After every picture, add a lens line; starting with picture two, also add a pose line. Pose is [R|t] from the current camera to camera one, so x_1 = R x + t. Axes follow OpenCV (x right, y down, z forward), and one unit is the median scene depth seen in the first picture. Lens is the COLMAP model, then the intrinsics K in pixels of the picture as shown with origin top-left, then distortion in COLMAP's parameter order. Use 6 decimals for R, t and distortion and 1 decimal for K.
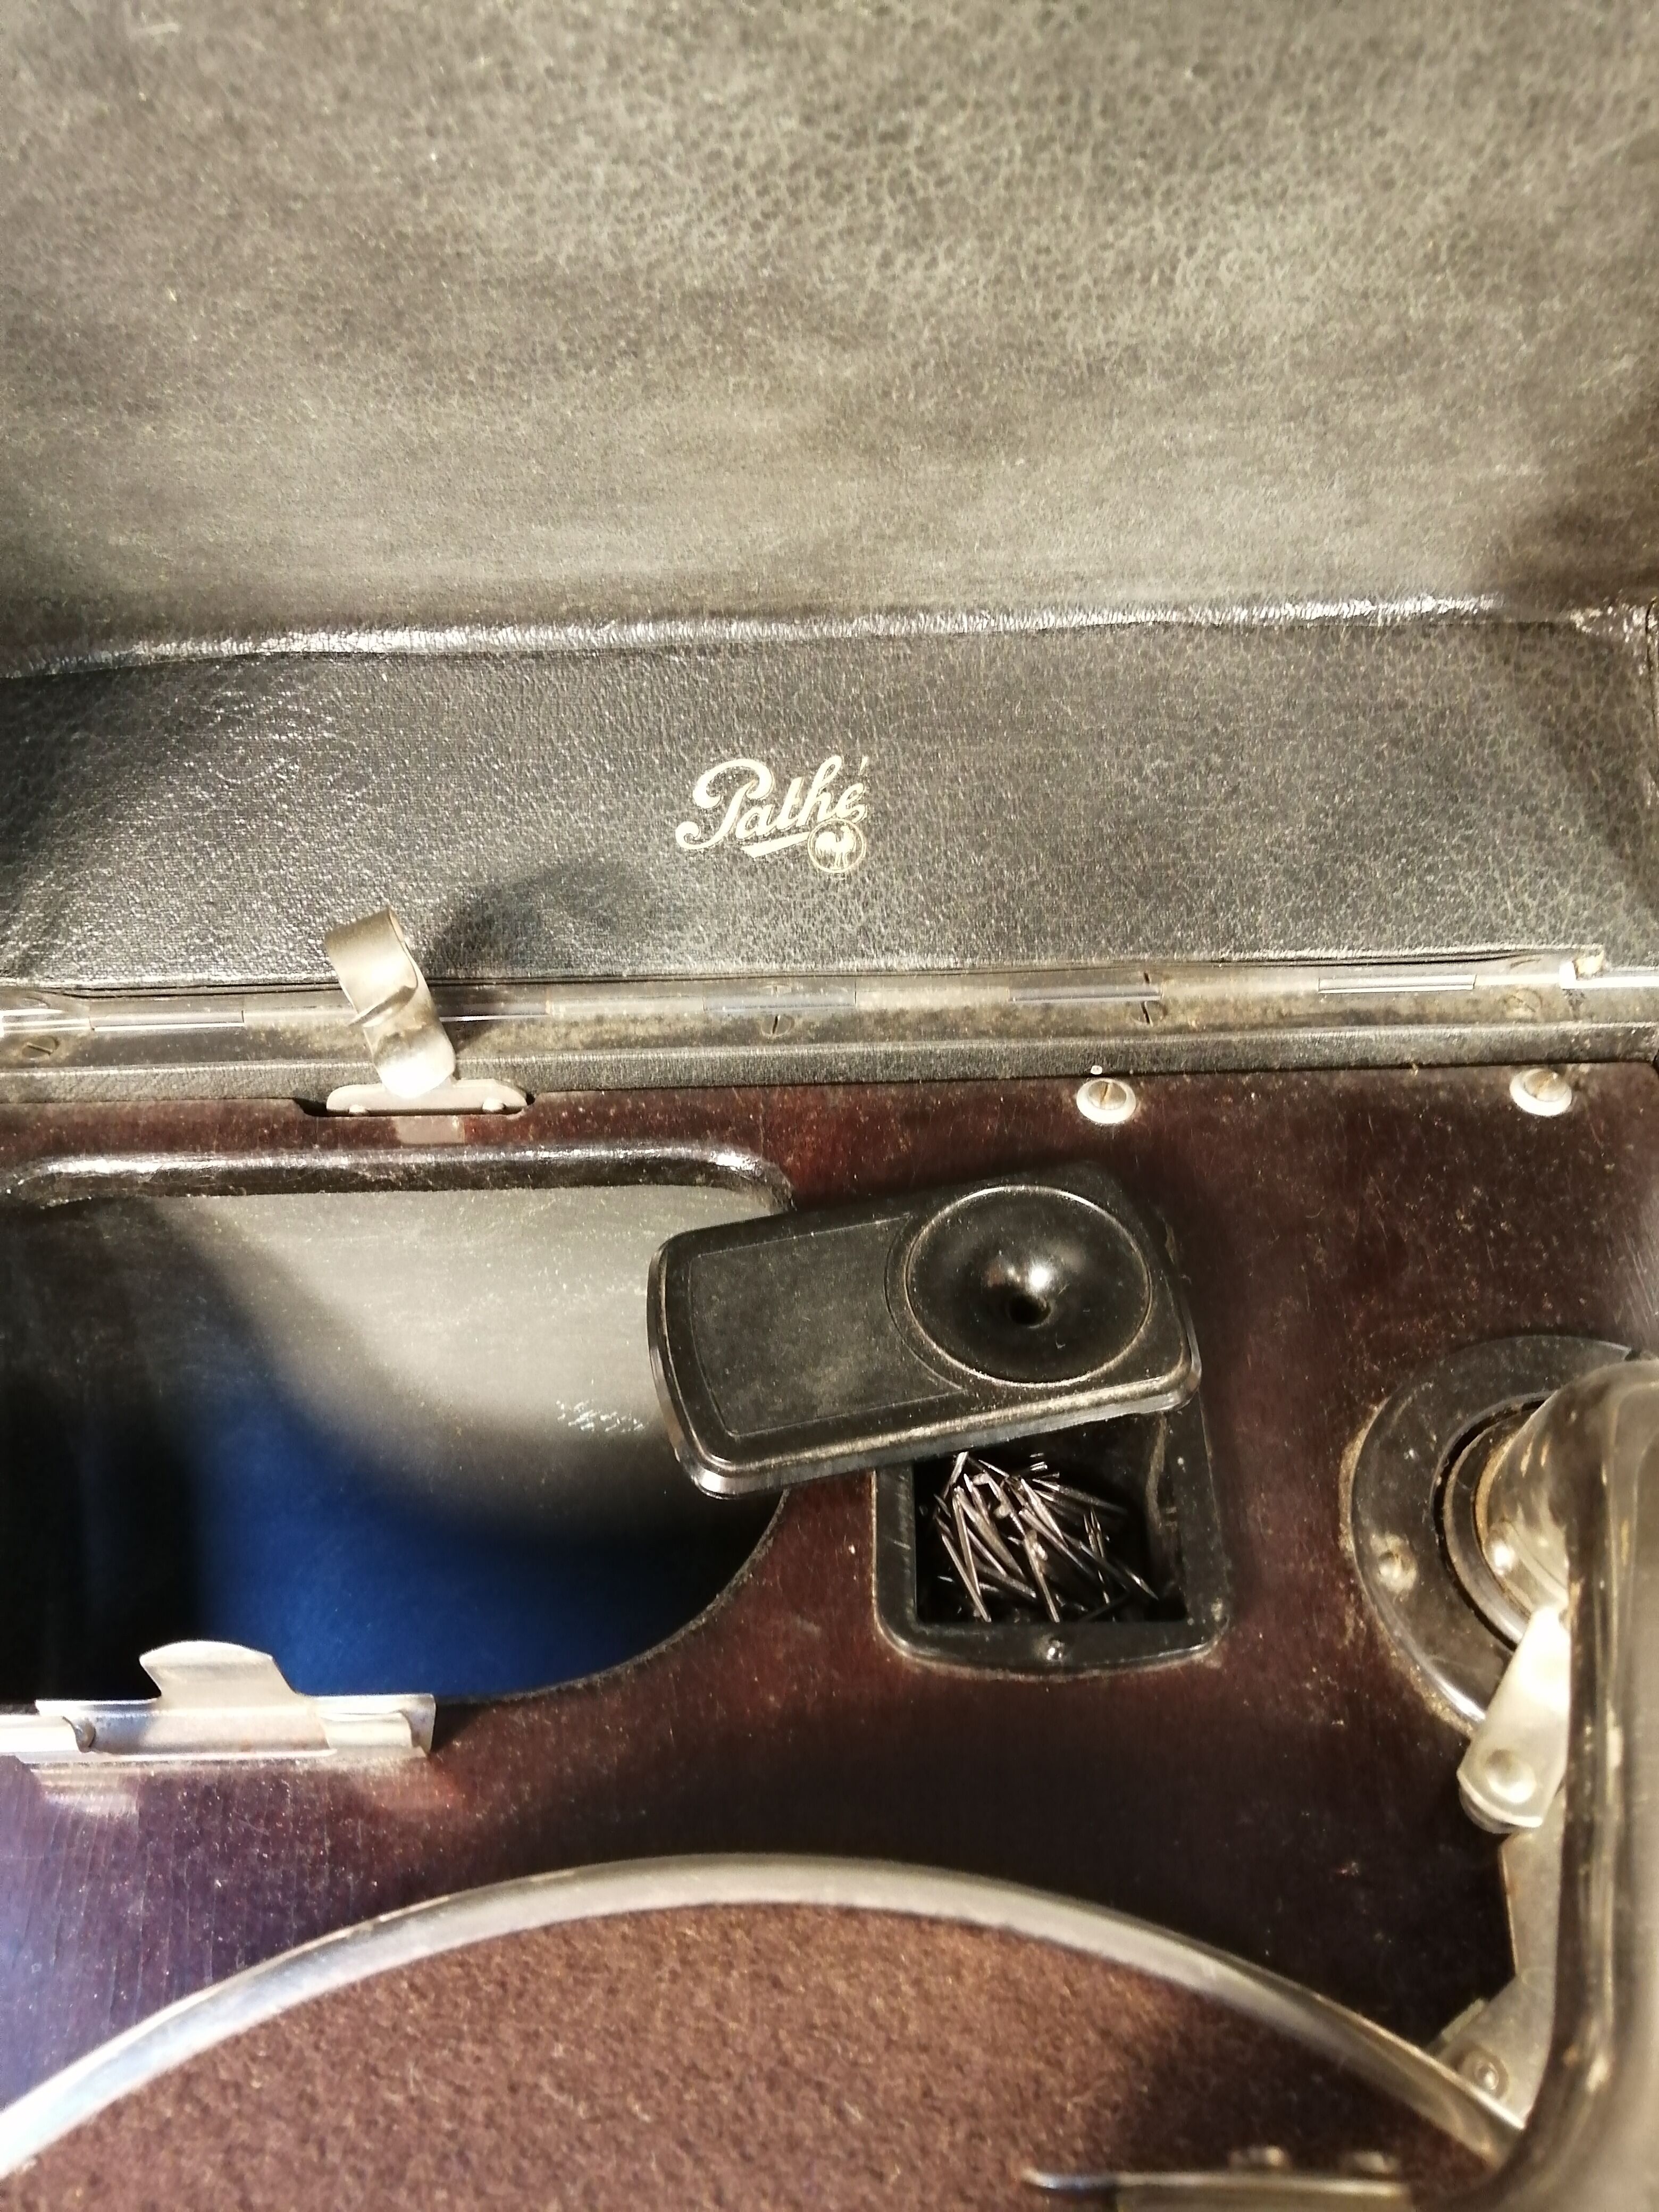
lens RADIAL K [[1707.0, 0, 822.0], [0, 1707.0, 1135.8], [0, 0, 1]] dist [0.075305, -0.185671]
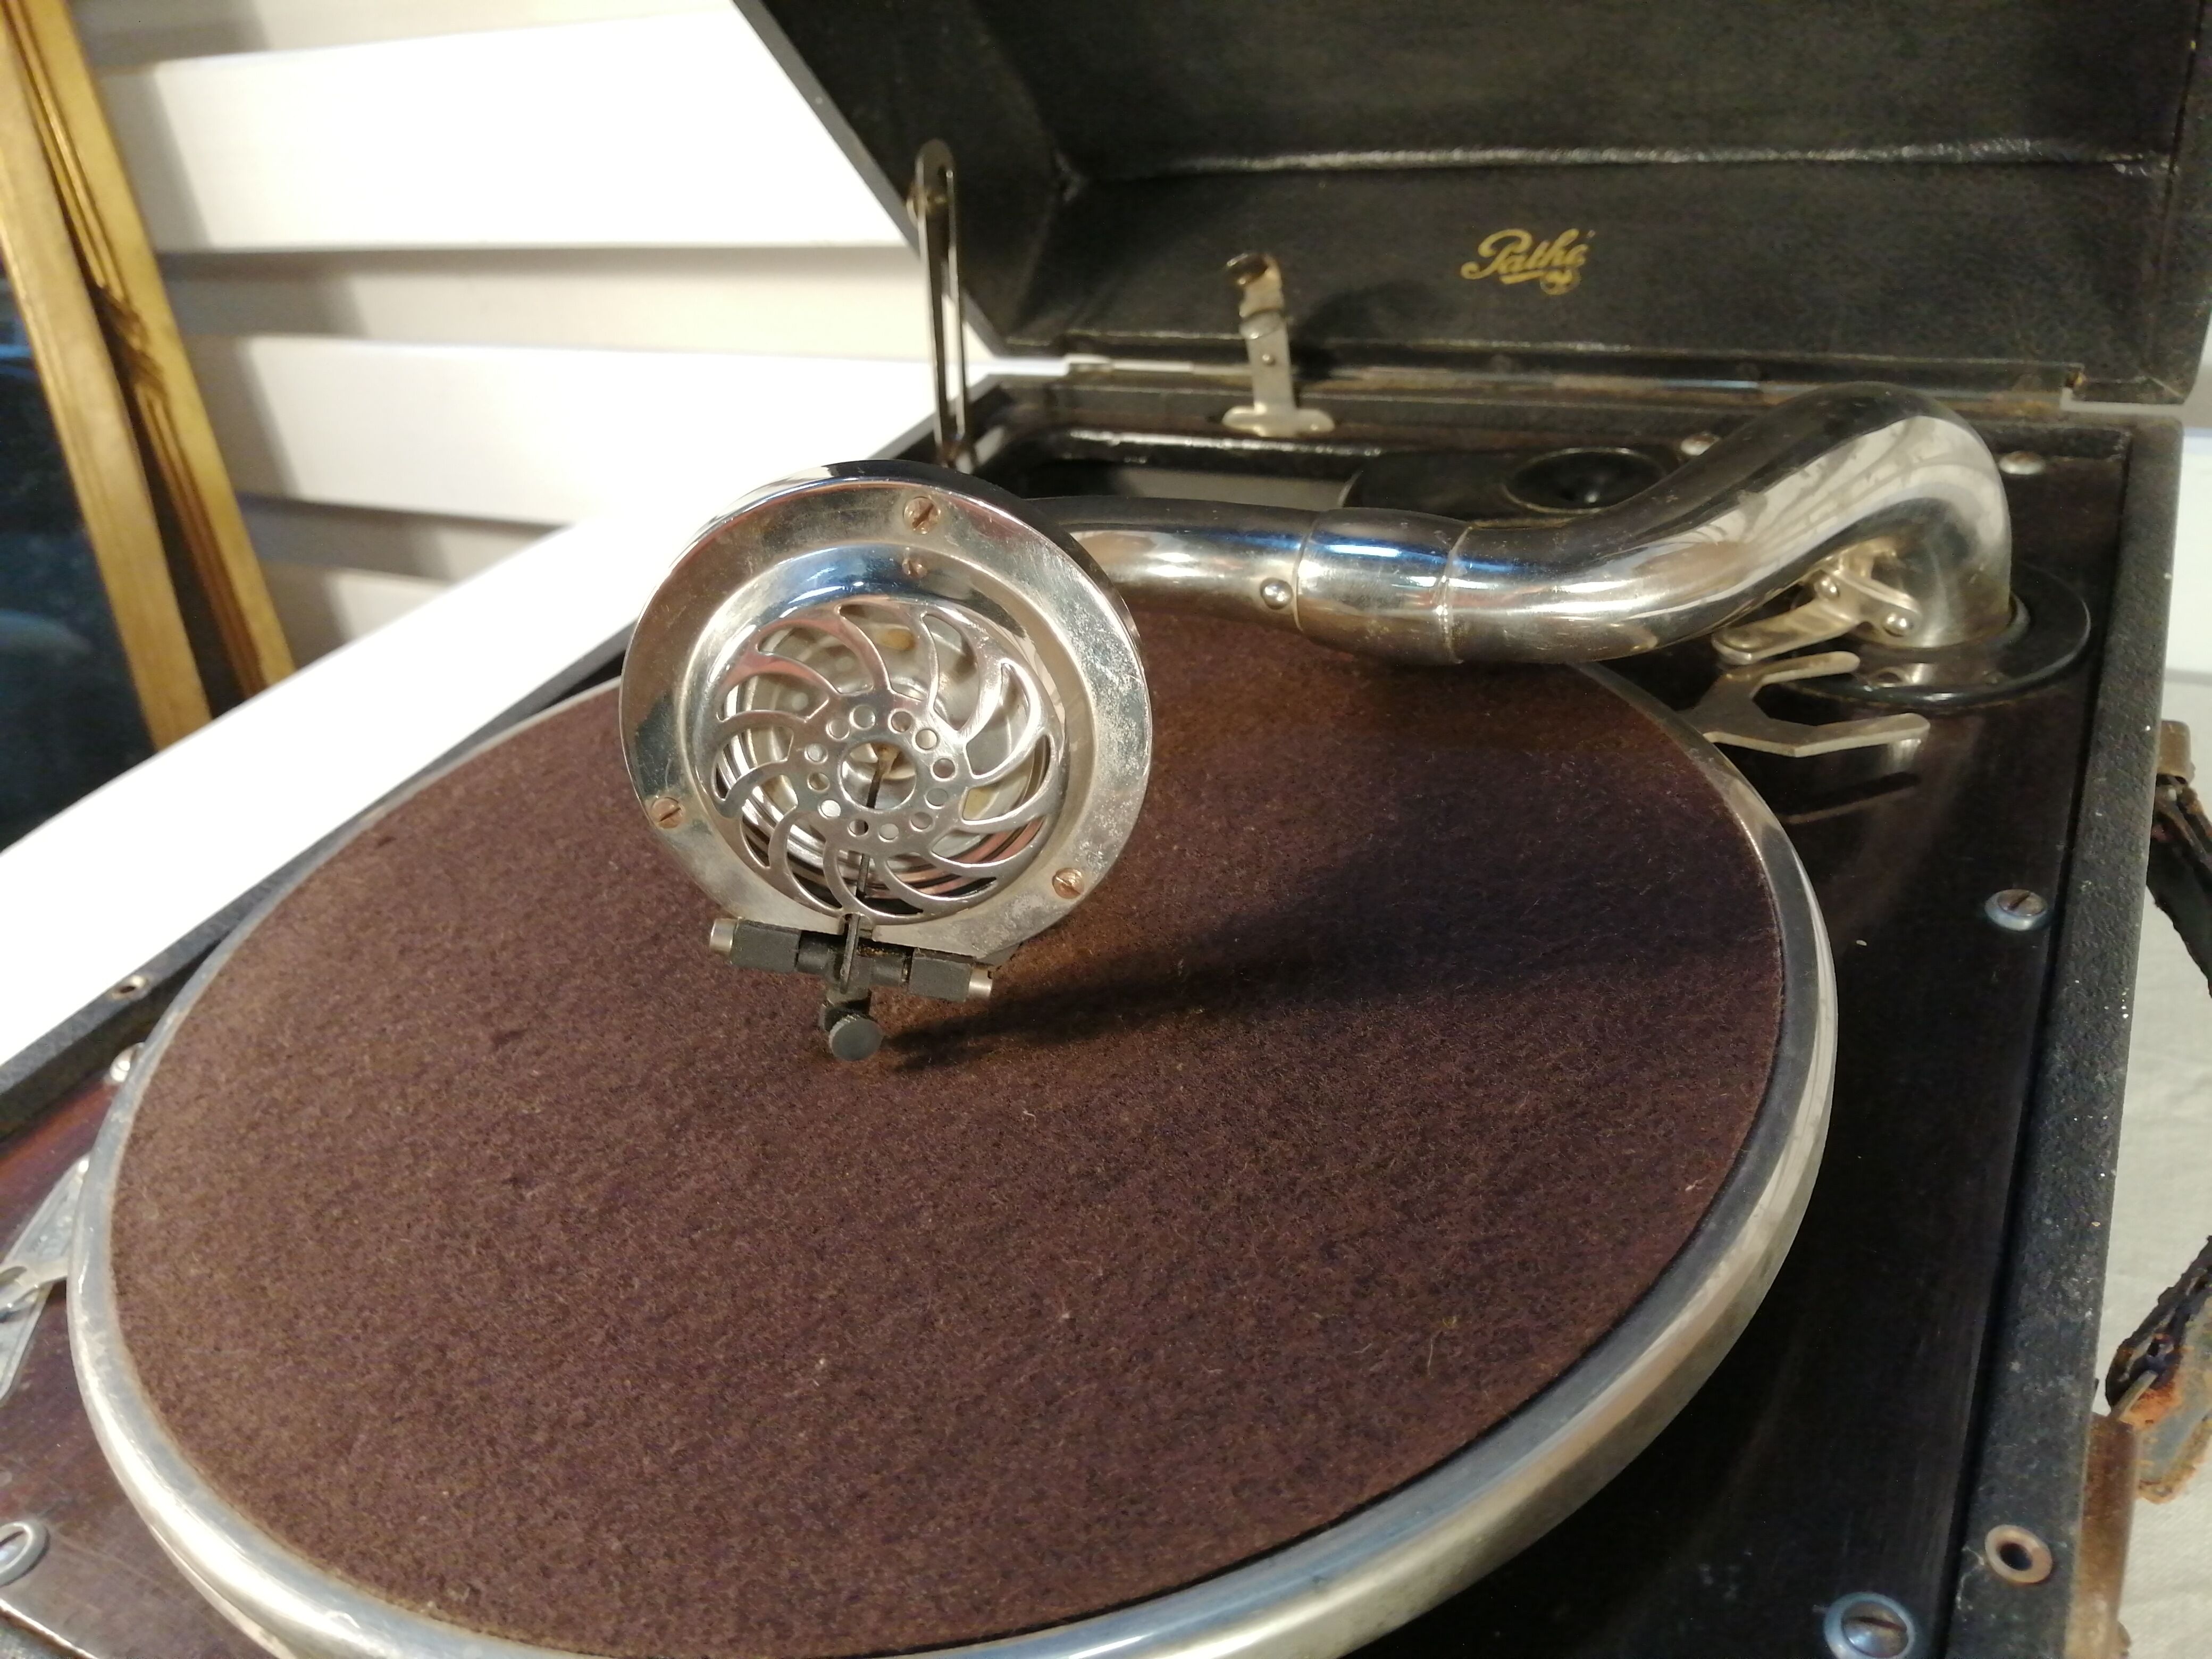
lens RADIAL K [[1764.7, 0, 1140.5], [0, 1764.7, 867.7], [0, 0, 1]] dist [-0.013835, -0.007470]
pose [[0.881583, 0.187225, -0.433311, 0.467362], [-0.282464, 0.944720, -0.166487, 0.711776], [0.378187, 0.269167, 0.885734, -0.417323]]
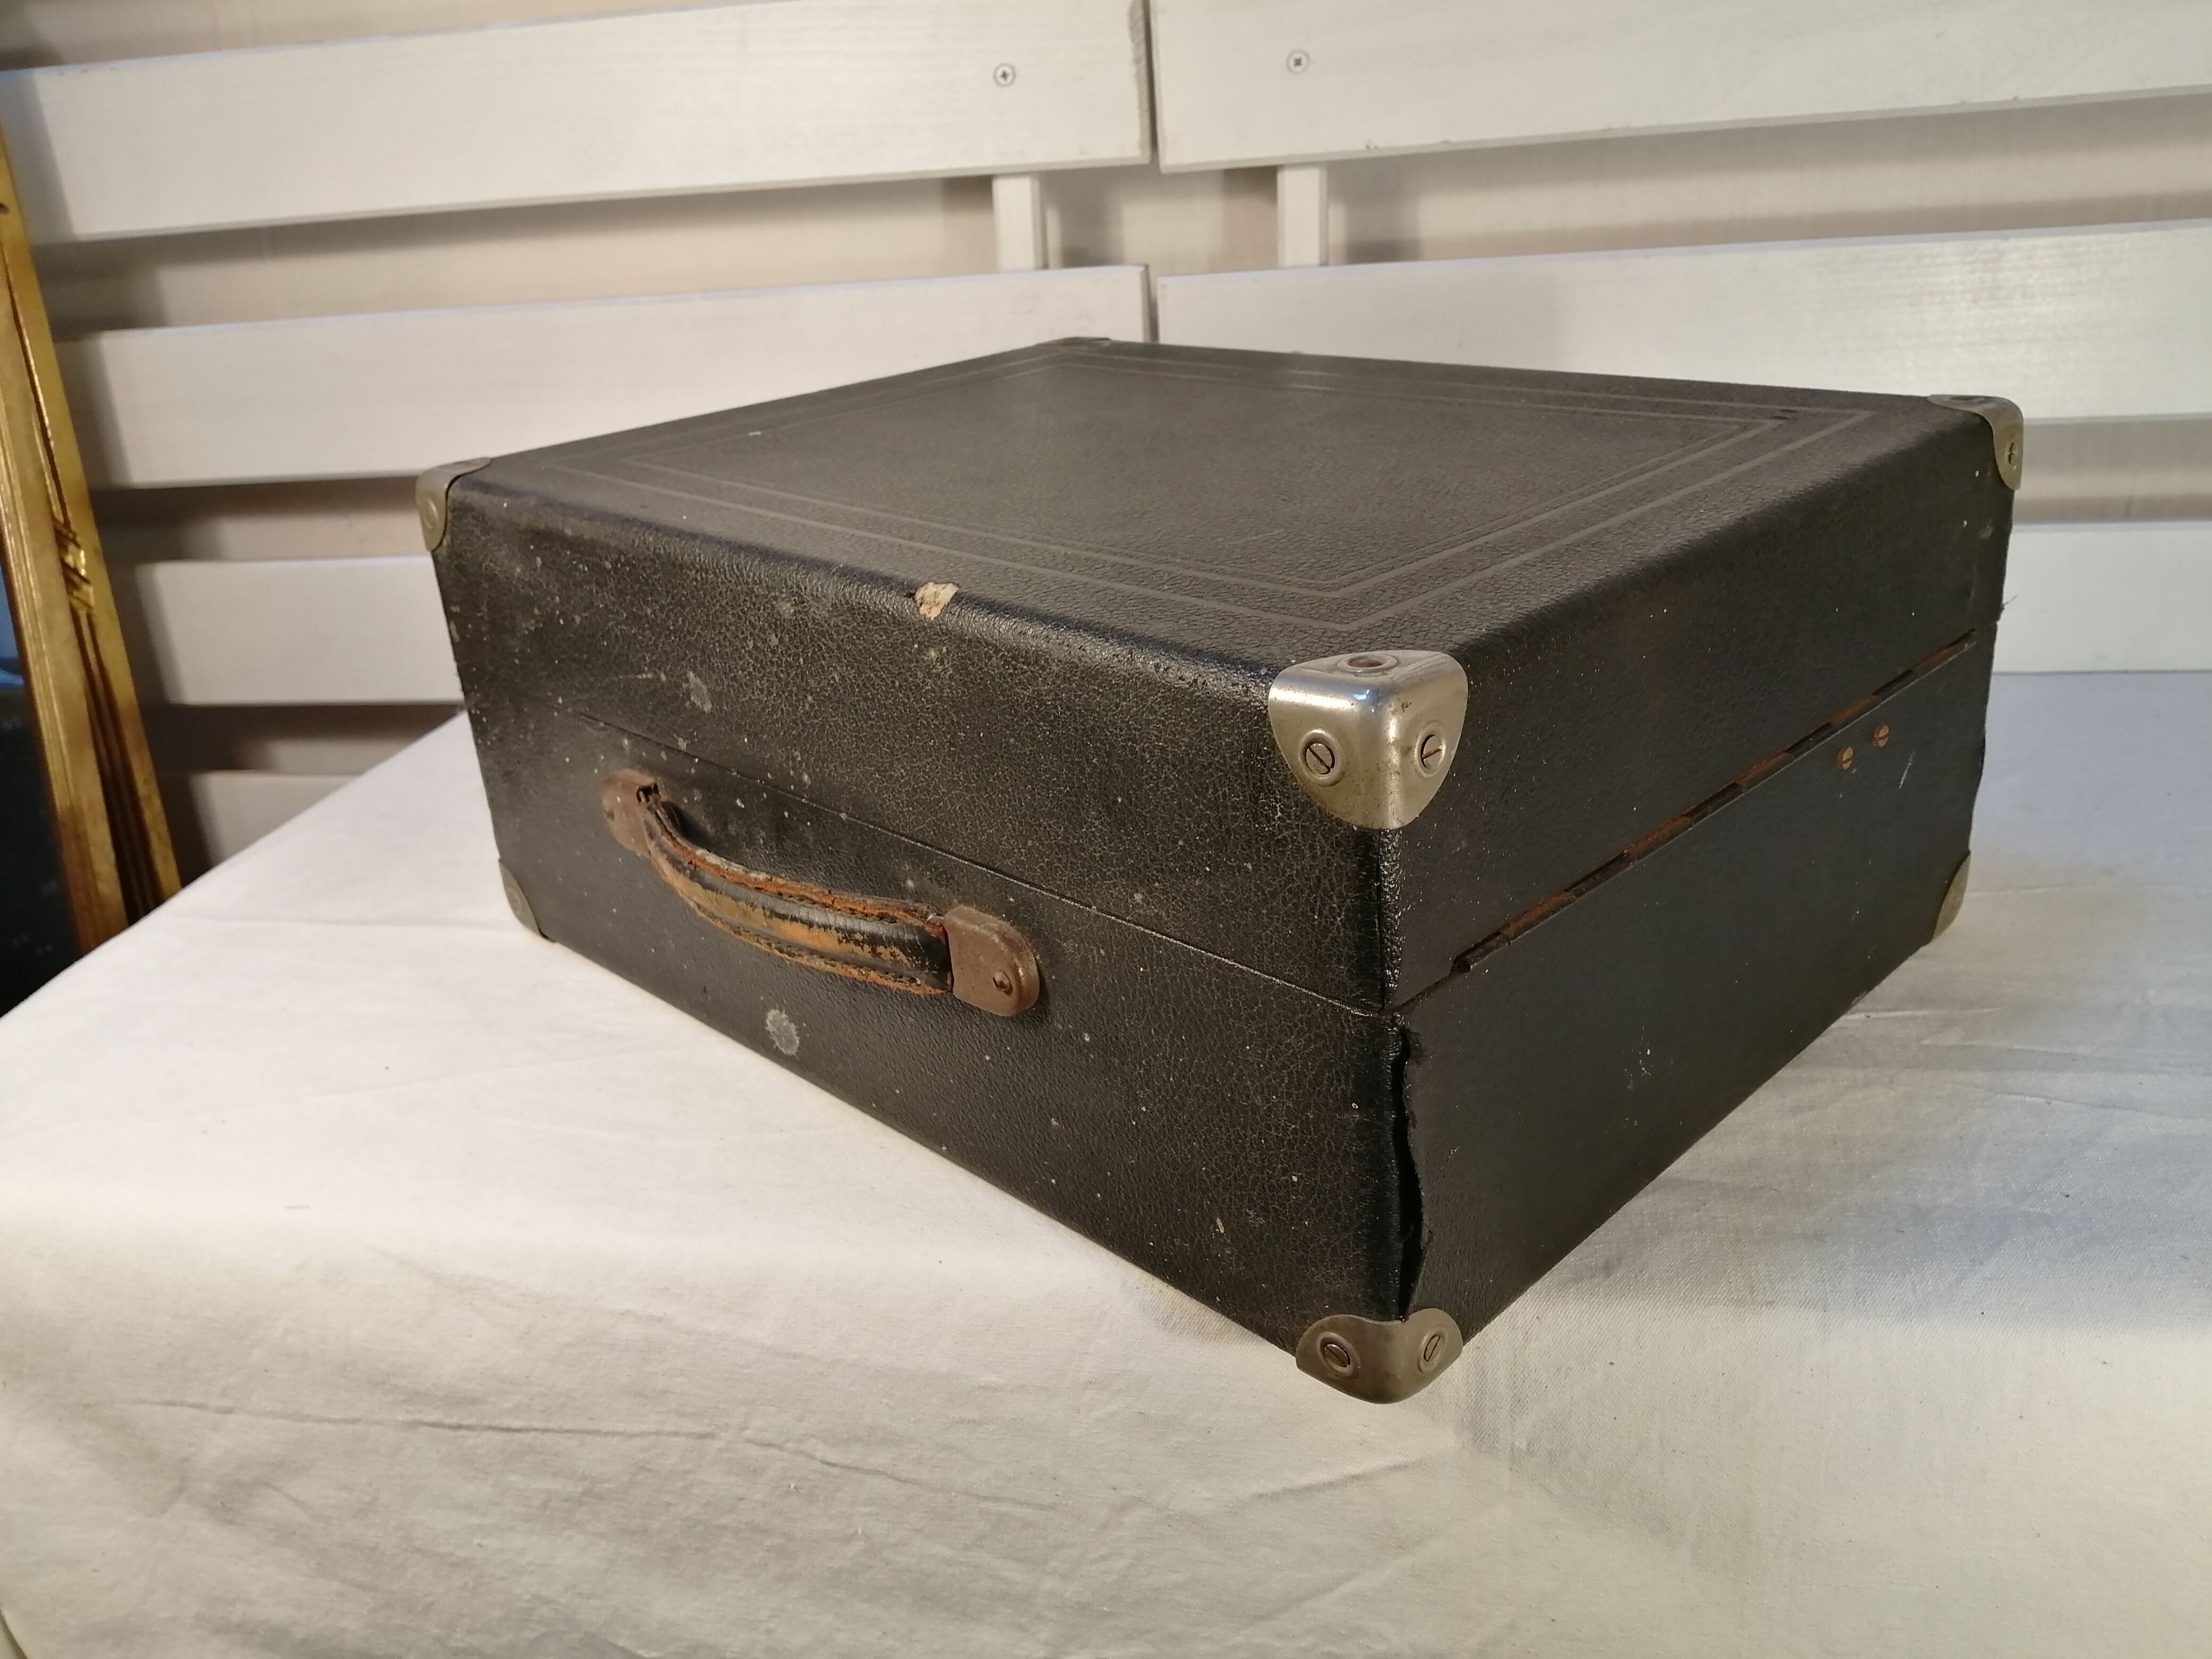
lens RADIAL K [[1701.6, 0, 1159.5], [0, 1701.6, 903.5], [0, 0, 1]] dist [0.027252, -0.076074]
pose [[0.987989, 0.037421, -0.149924, 0.153822], [-0.095656, 0.910095, -0.403209, 1.532810], [0.121356, 0.412707, 0.902743, -1.064322]]
